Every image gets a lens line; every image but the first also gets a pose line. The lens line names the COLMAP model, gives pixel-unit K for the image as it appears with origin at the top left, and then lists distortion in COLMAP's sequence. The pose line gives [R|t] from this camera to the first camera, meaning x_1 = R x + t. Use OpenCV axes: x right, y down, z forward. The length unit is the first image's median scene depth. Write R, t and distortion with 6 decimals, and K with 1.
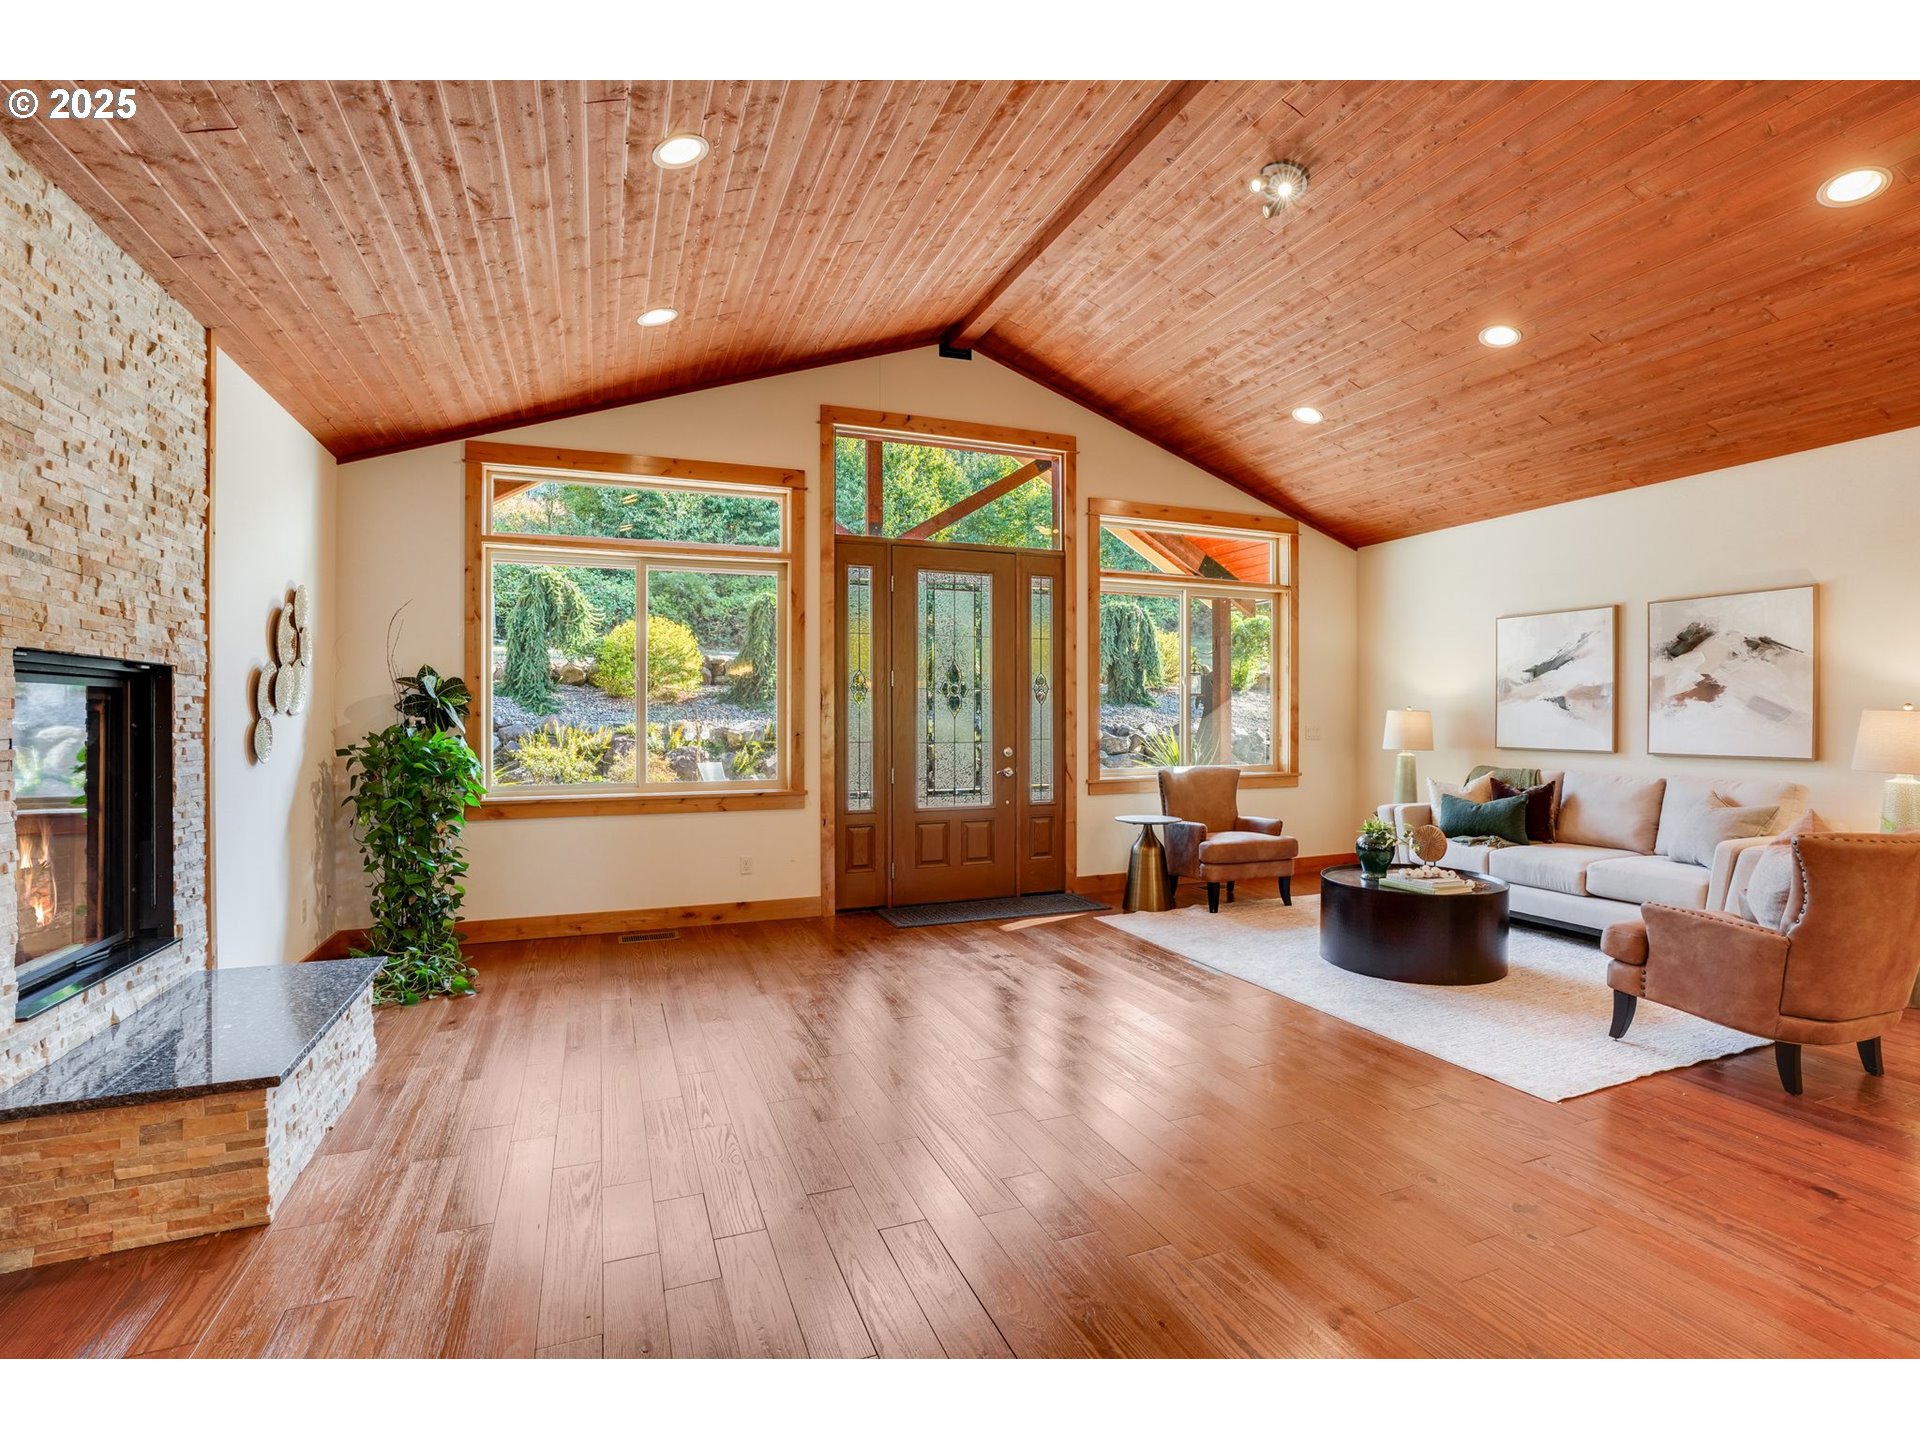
lens RADIAL K [[880.5, 0, 951.3], [0, 880.5, 714.0], [0, 0, 1]] dist [-0.034547, 0.008595]
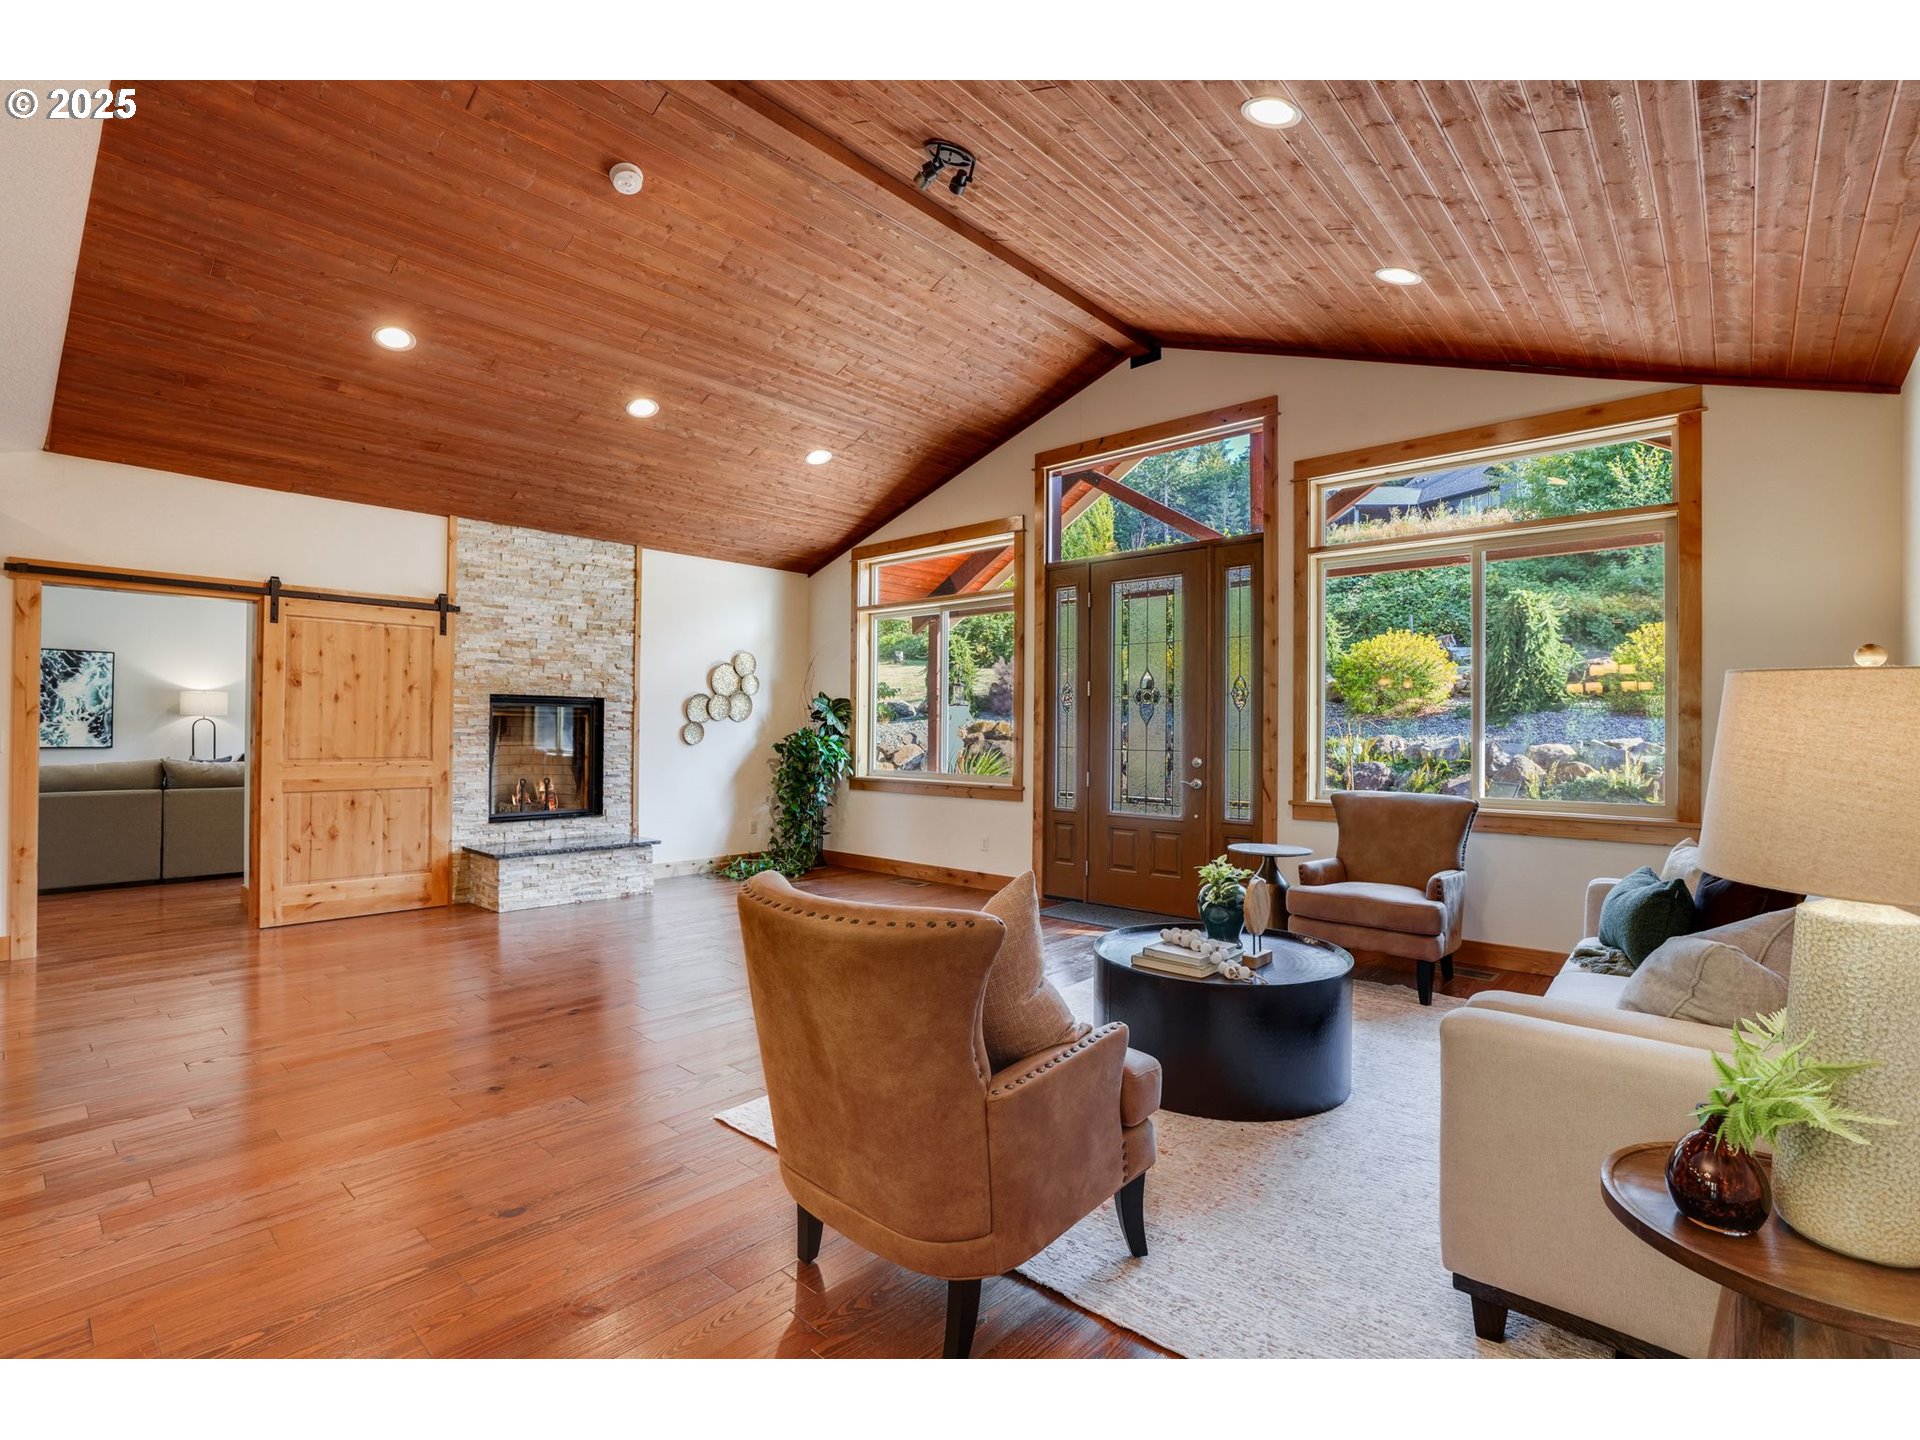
lens RADIAL K [[880.5, 0, 992.0], [0, 880.5, 722.0], [0, 0, 1]] dist [-0.034547, 0.008595]
pose [[0.472866, -0.005282, -0.881119, 0.795095], [-0.006582, 0.999933, -0.009526, 0.011285], [0.881110, 0.010304, 0.472799, 0.380862]]
